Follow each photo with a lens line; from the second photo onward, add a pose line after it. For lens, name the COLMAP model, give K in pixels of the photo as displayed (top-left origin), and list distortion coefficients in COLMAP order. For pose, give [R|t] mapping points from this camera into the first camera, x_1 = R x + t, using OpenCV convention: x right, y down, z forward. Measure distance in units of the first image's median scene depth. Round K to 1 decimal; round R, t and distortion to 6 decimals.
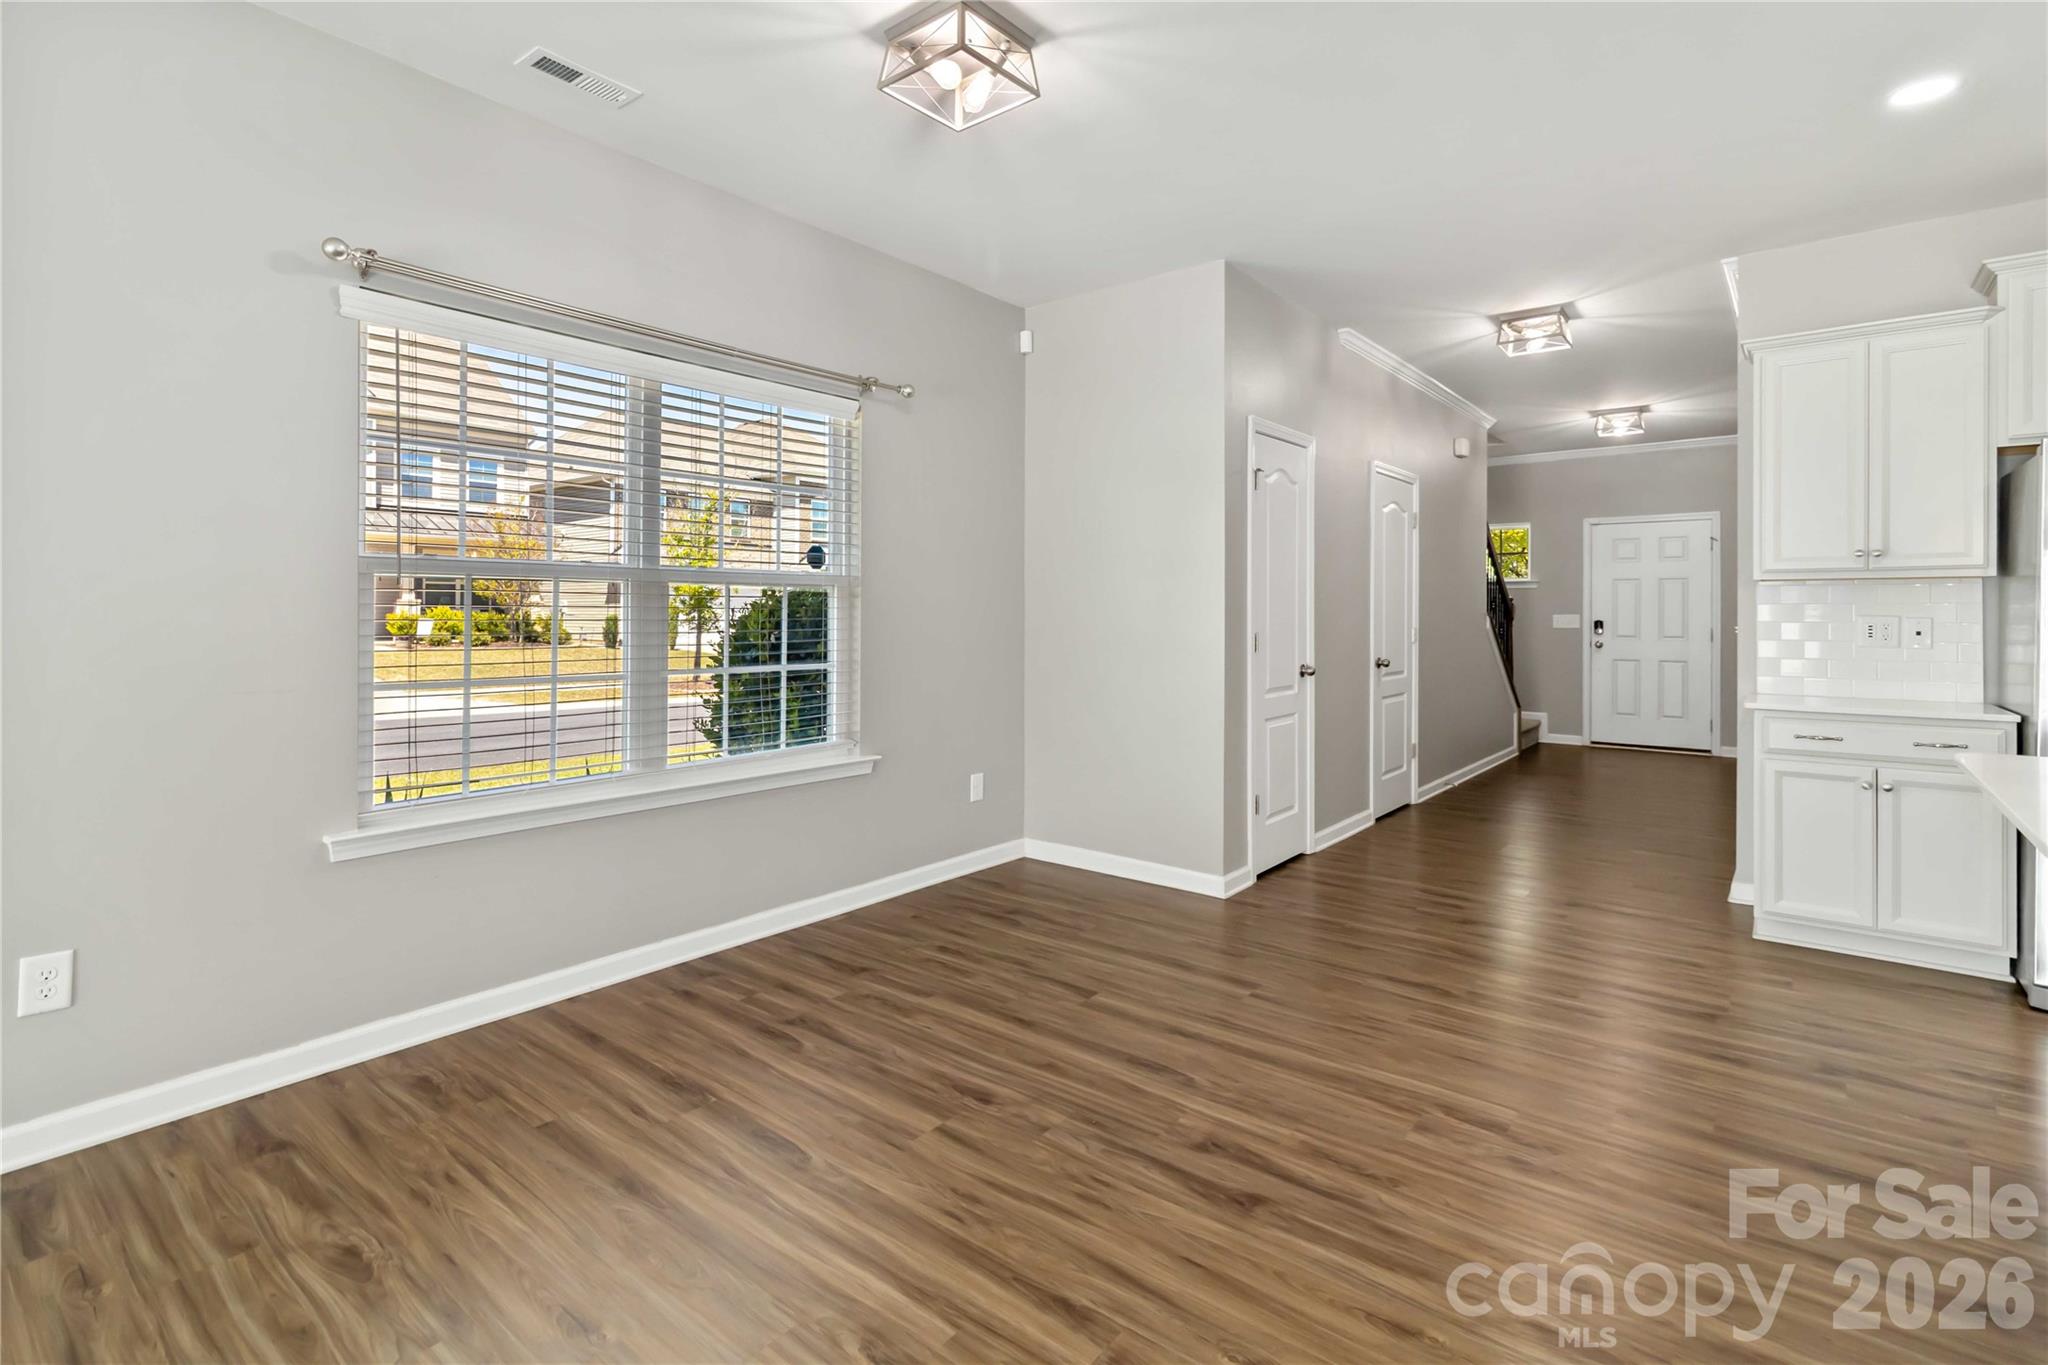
lens RADIAL K [[965.5, 0, 1021.1], [0, 965.5, 612.4], [0, 0, 1]] dist [0.000056, -0.000325]
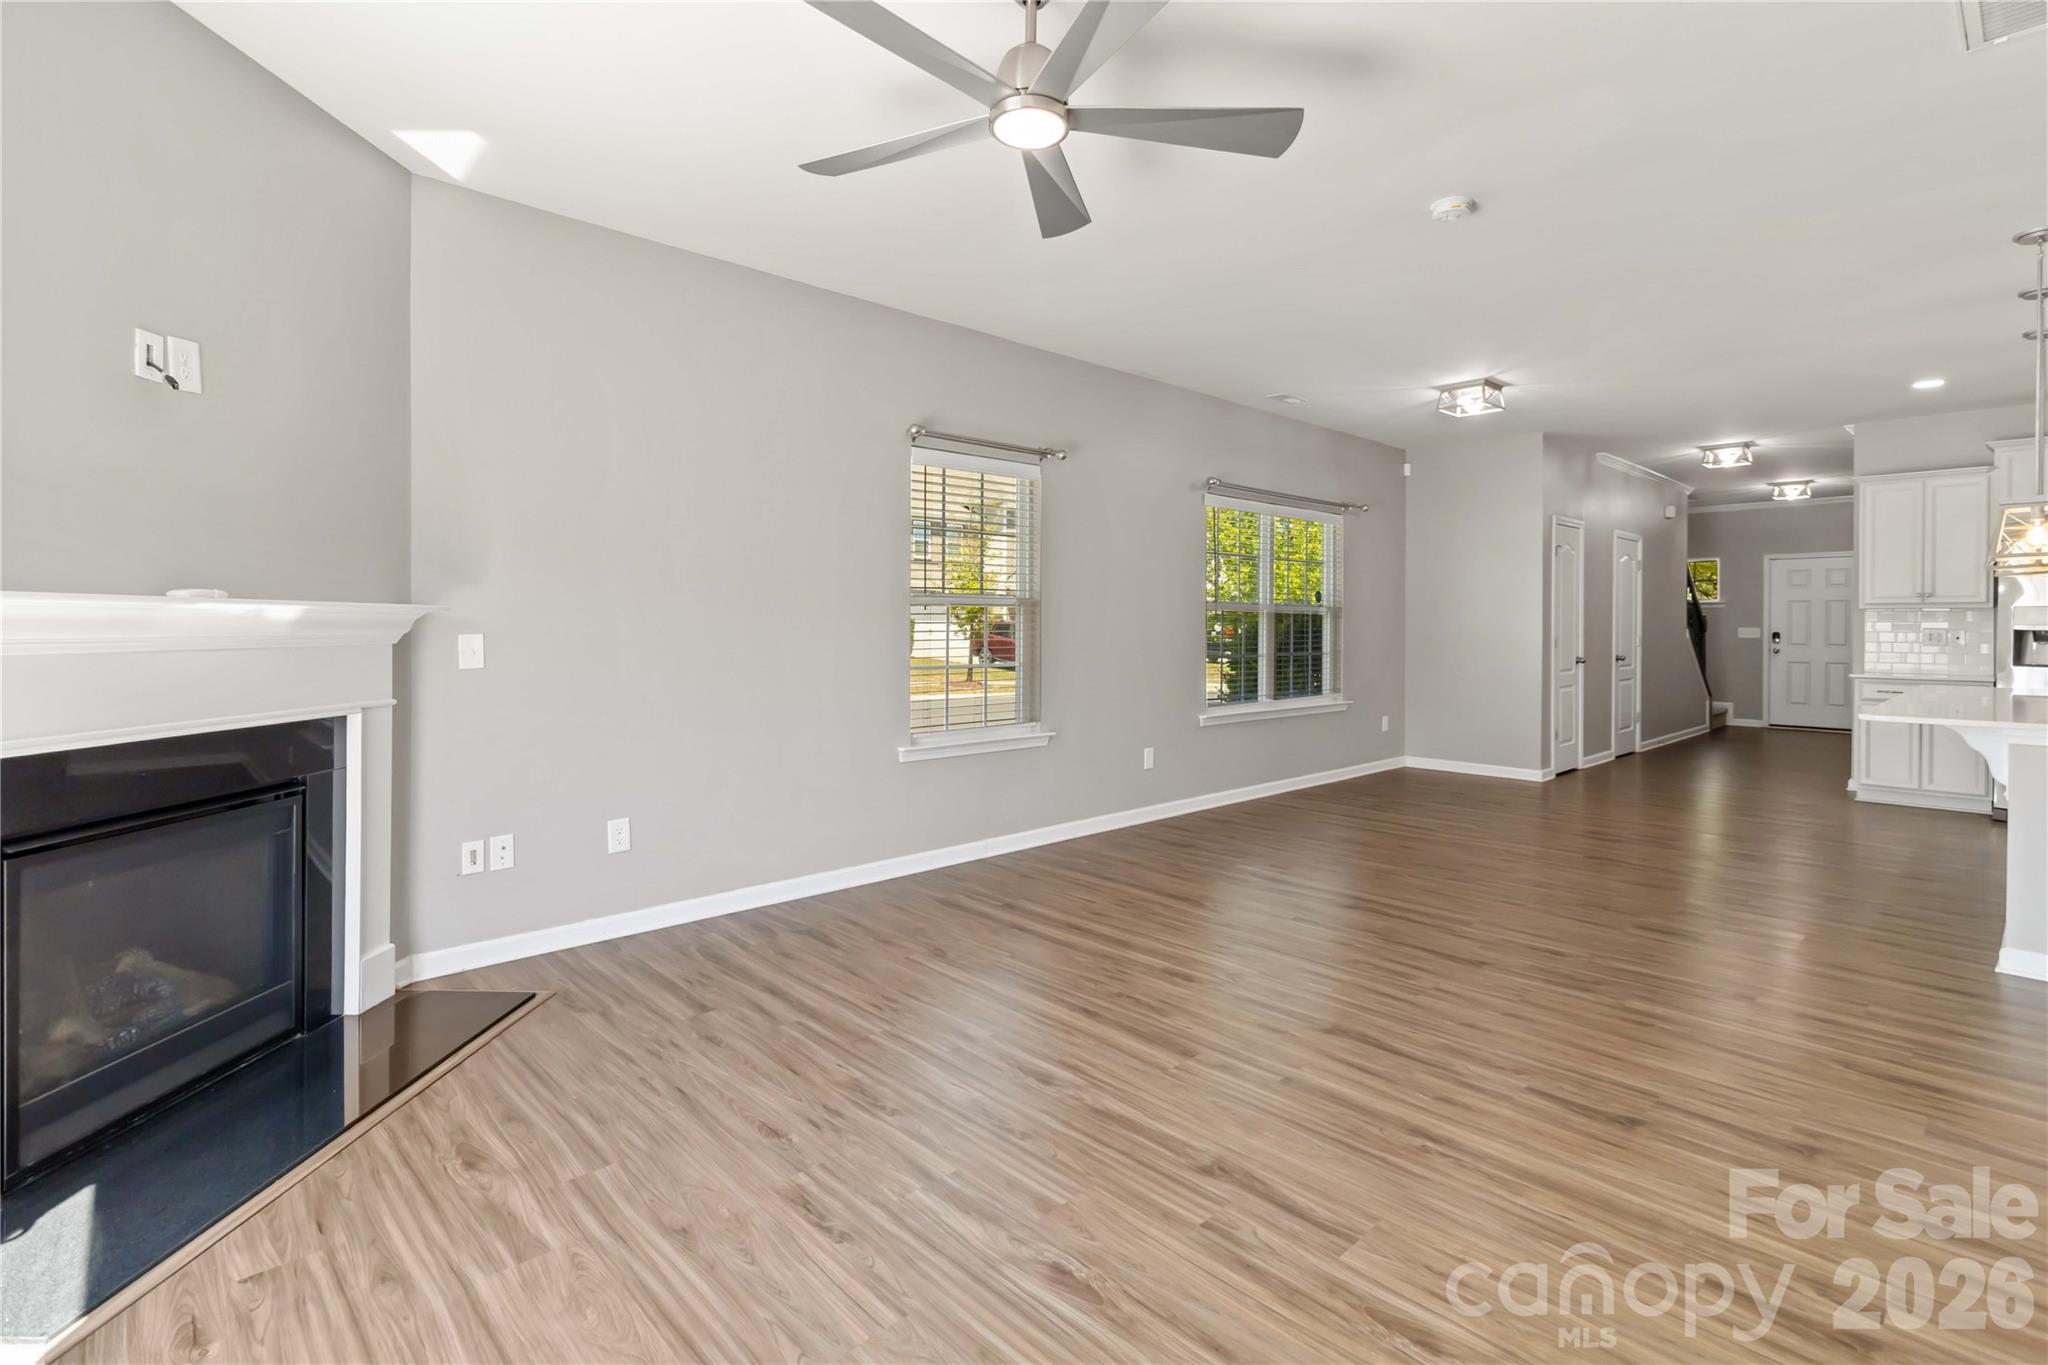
lens RADIAL K [[960.4, 0, 1023.4], [0, 960.4, 630.9], [0, 0, 1]] dist [0.001266, 0.000047]
pose [[0.990901, 0.001507, -0.134585, -0.419037], [-0.000699, 0.999981, 0.006051, -0.000888], [0.134592, -0.005902, 0.990884, -0.755115]]
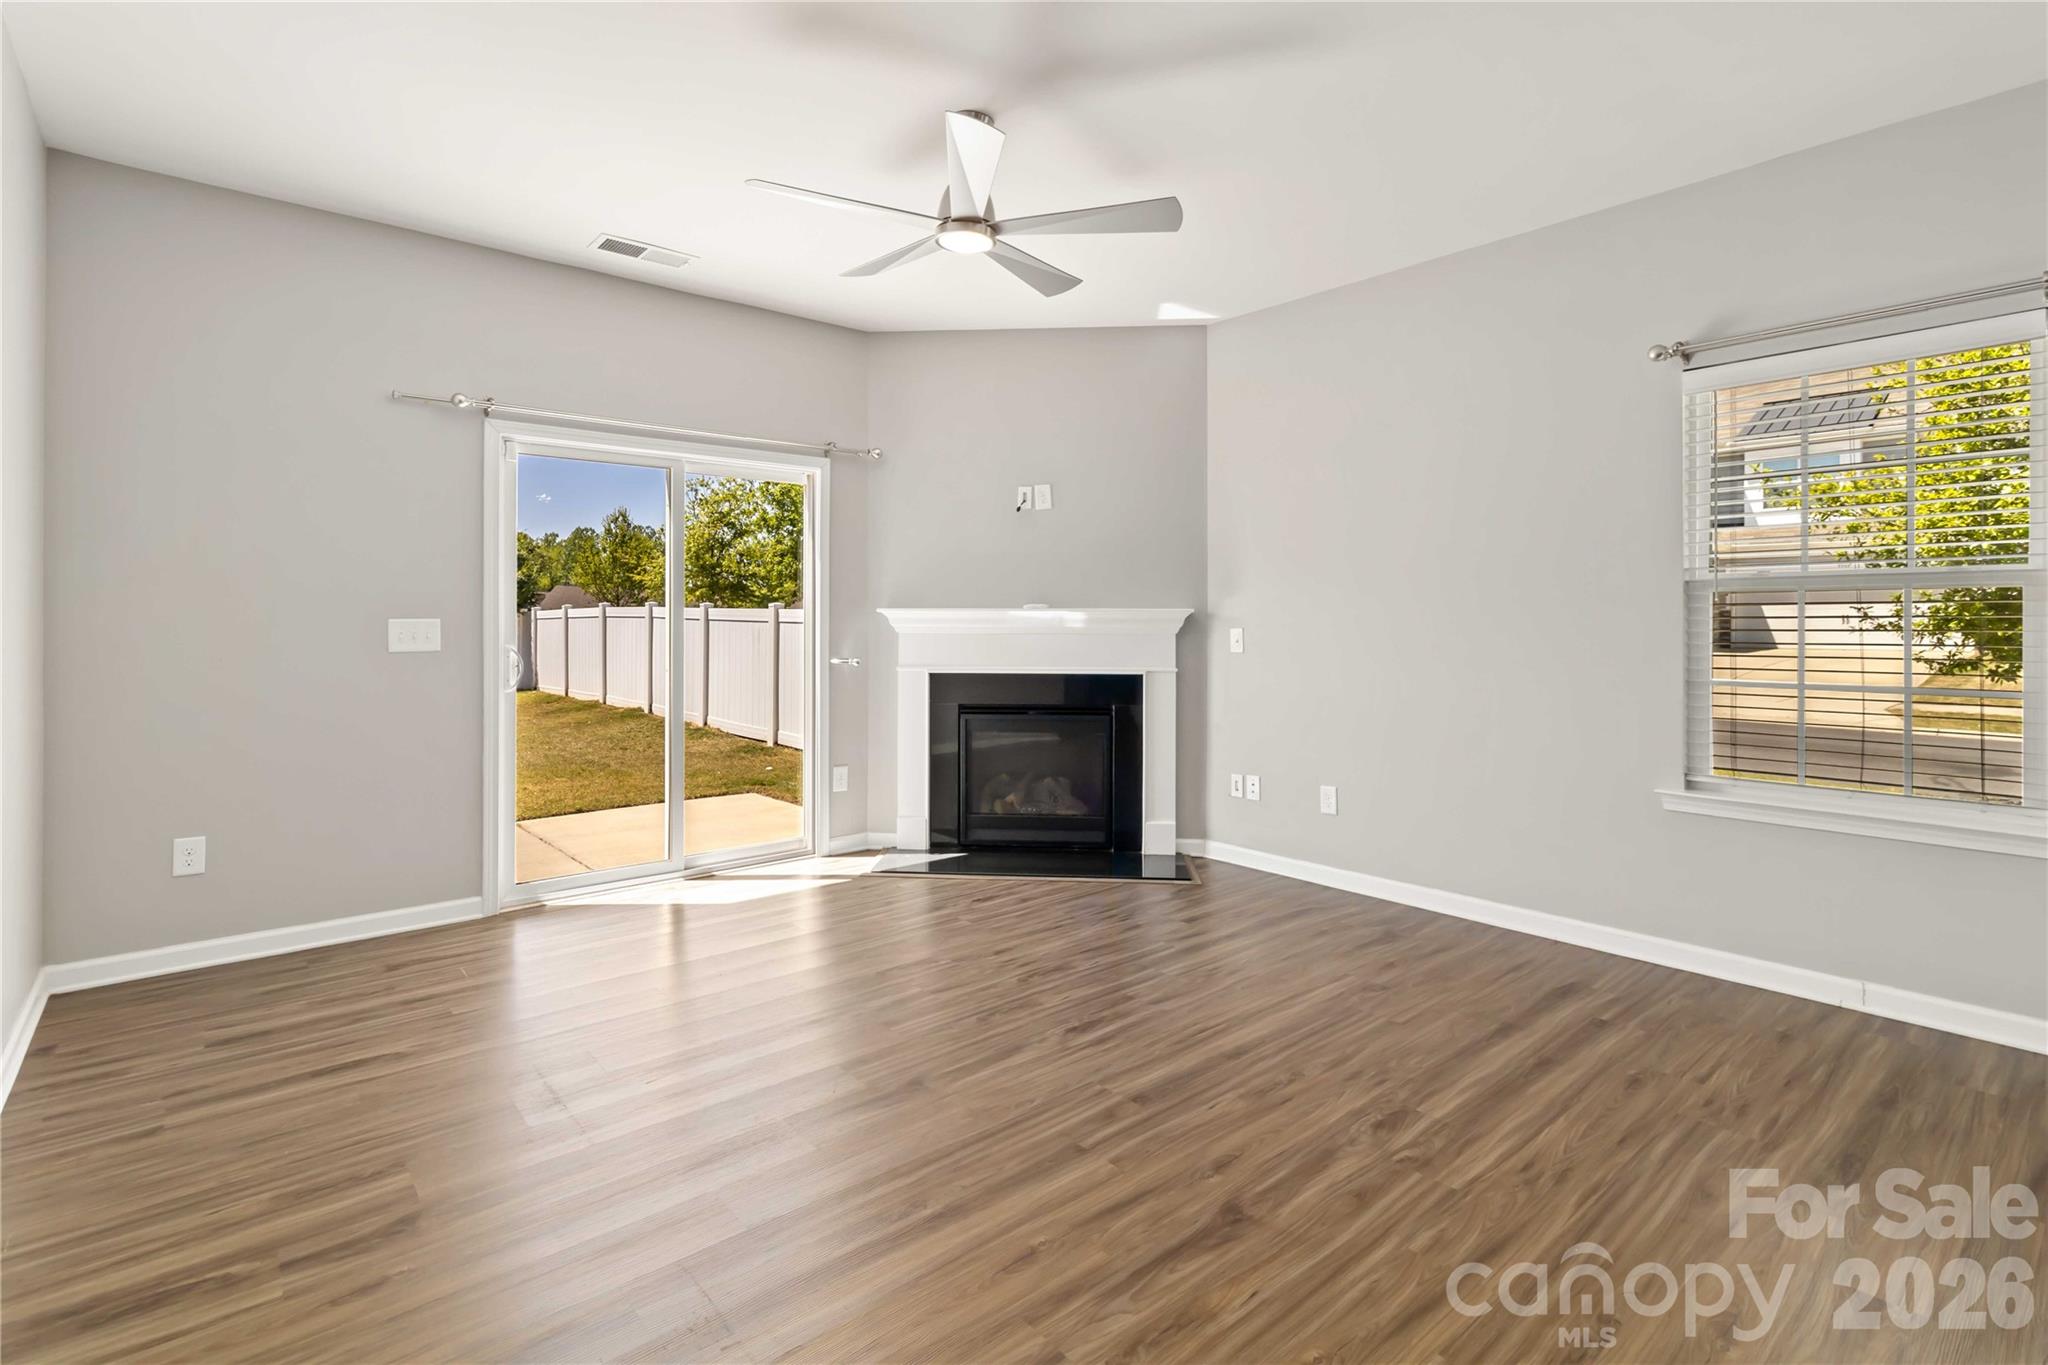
lens RADIAL K [[965.5, 0, 1021.1], [0, 965.5, 612.4], [0, 0, 1]] dist [0.000056, -0.000325]
pose [[-0.183007, -0.011909, -0.983040, 0.085828], [-0.001799, 0.999929, -0.011779, 0.001593], [0.983110, -0.000387, -0.183015, -0.184091]]
